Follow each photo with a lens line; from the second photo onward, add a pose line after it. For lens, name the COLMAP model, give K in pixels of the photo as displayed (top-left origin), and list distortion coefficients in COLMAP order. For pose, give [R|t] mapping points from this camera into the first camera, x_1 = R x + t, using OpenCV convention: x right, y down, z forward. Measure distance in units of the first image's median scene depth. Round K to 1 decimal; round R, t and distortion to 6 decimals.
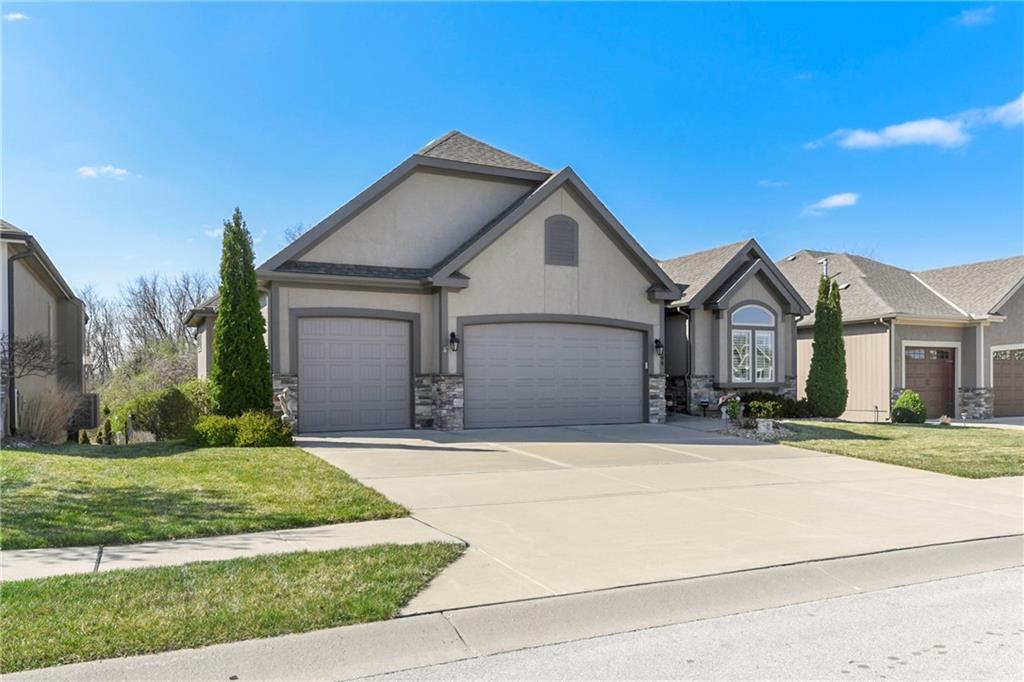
lens RADIAL K [[502.1, 0, 511.6], [0, 502.1, 384.0], [0, 0, 1]] dist [0.000318, 0.000034]
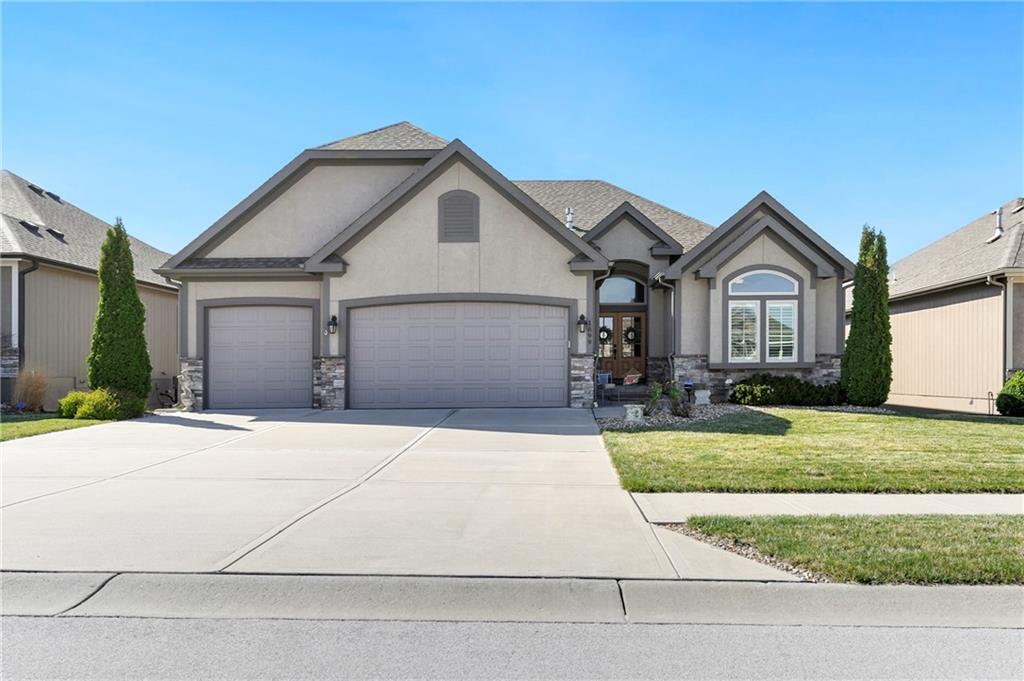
lens RADIAL K [[478.7, 0, 513.1], [0, 478.7, 371.1], [0, 0, 1]] dist [0.002018, 0.000306]
pose [[0.949148, -0.003632, -0.314811, 0.478545], [0.004930, 0.999982, 0.003327, 0.008923], [0.314793, -0.004710, 0.949149, 0.154606]]
